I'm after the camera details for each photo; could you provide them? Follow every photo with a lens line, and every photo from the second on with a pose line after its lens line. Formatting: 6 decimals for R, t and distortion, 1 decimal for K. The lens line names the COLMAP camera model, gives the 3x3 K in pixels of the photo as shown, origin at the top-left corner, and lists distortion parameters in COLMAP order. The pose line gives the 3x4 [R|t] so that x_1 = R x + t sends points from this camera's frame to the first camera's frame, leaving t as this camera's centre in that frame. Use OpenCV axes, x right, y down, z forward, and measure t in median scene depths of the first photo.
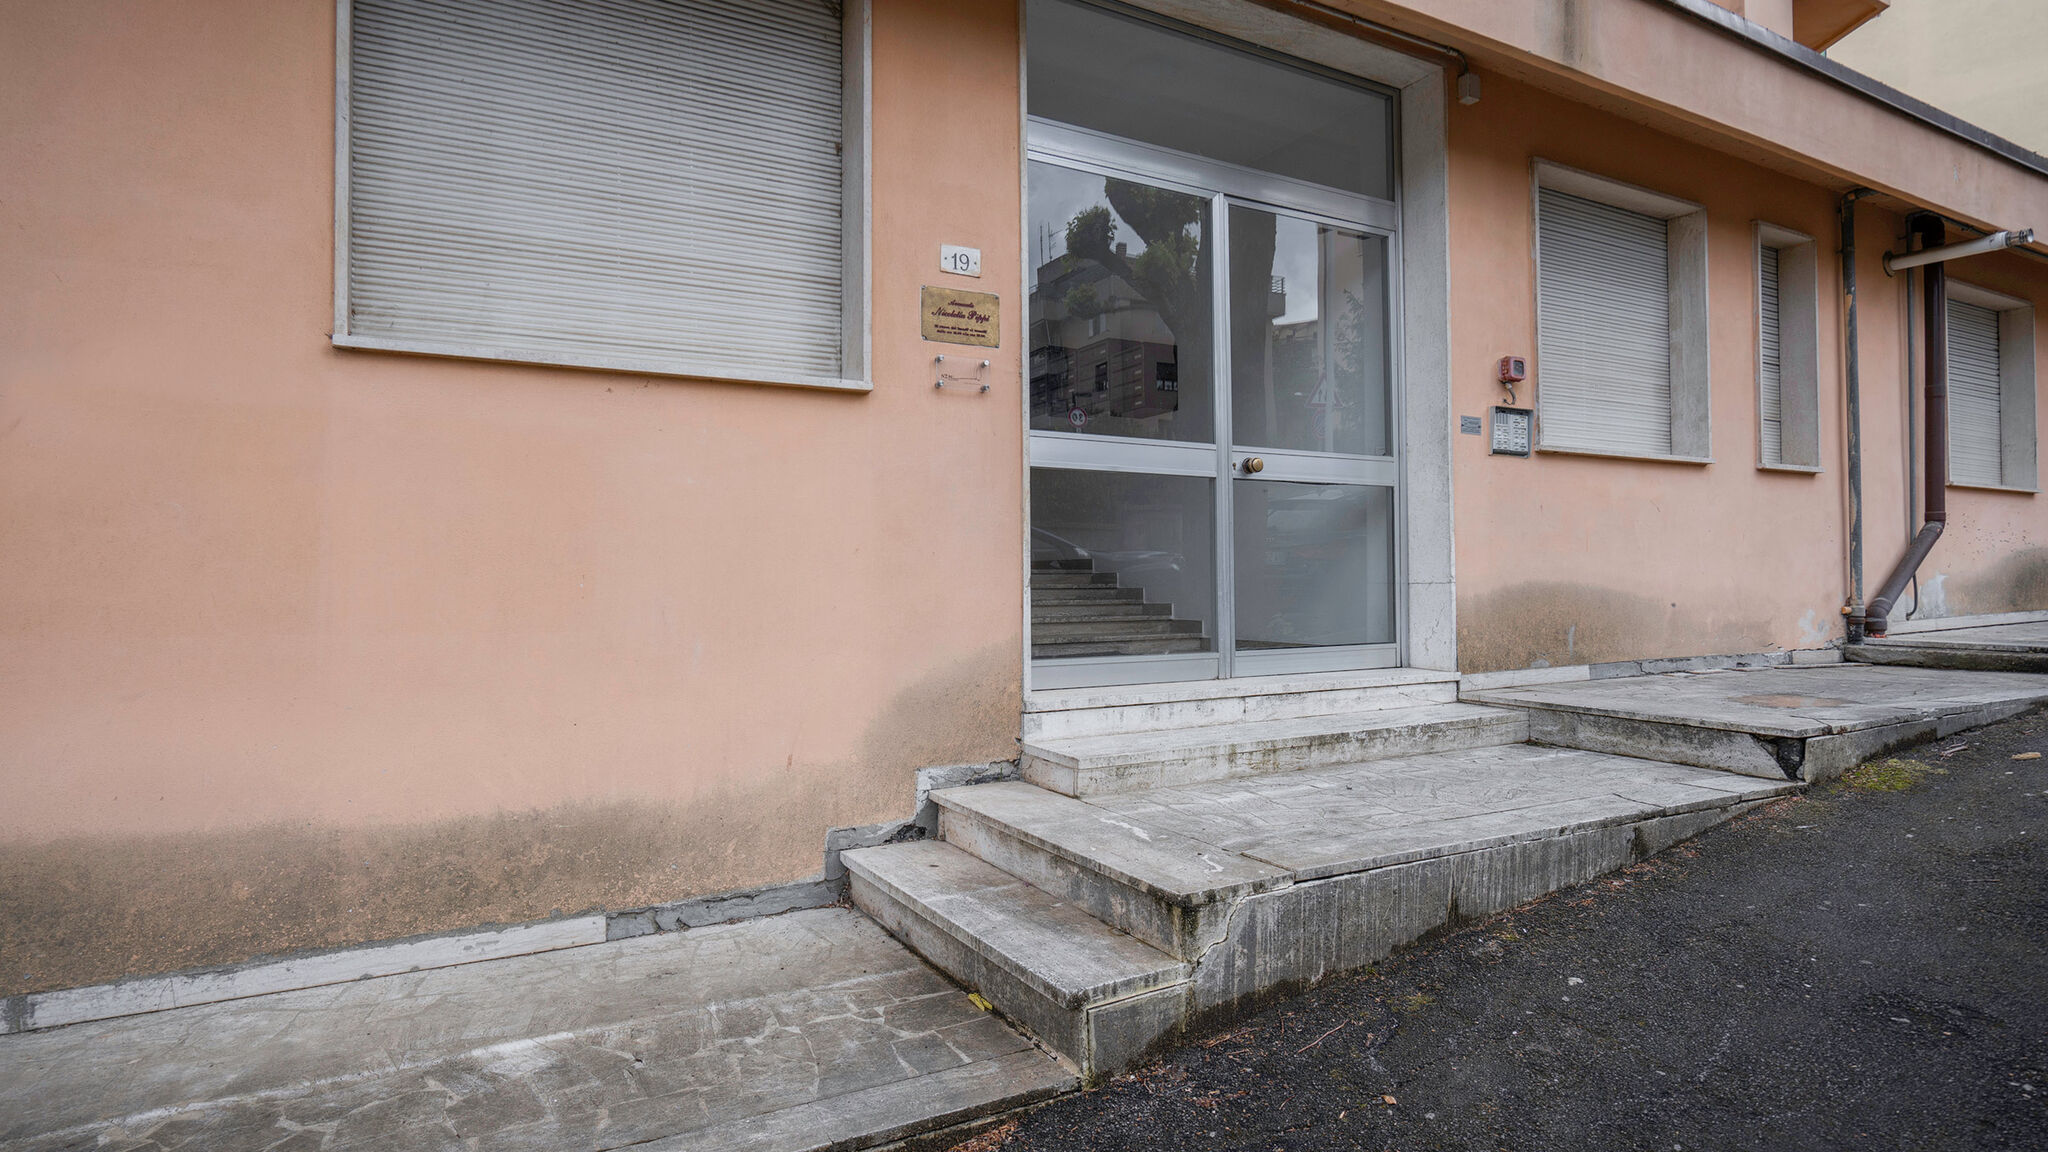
lens RADIAL K [[1032.3, 0, 1015.6], [0, 1032.3, 564.9], [0, 0, 1]] dist [-0.002286, -0.000133]
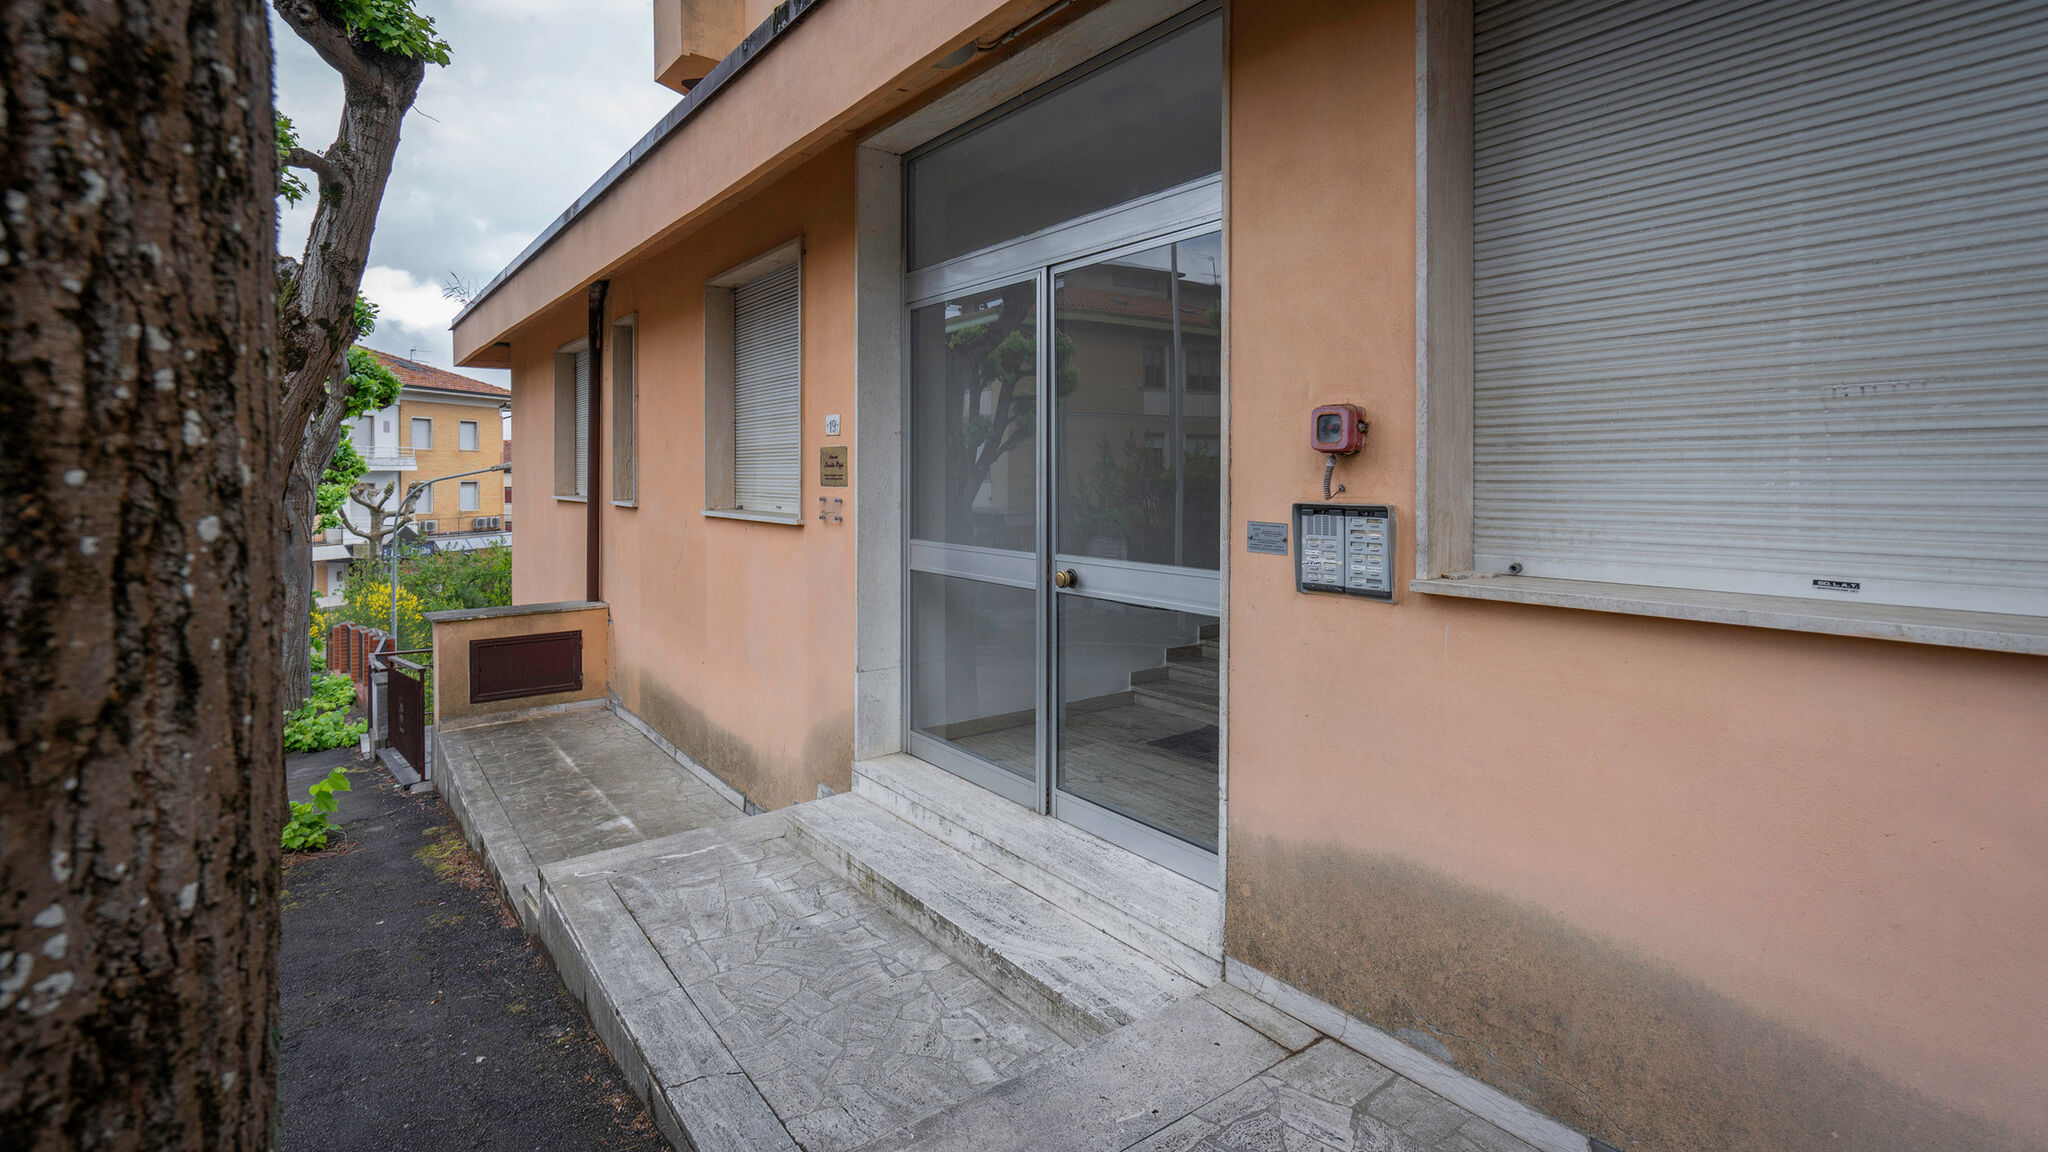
lens RADIAL K [[1030.0, 0, 1021.5], [0, 1030.0, 491.0], [0, 0, 1]] dist [-0.000230, 0.000010]
pose [[0.124162, 0.028175, -0.991862, 1.122138], [0.019625, 0.999332, 0.030844, -0.206232], [0.992068, -0.023295, 0.123526, 0.908639]]
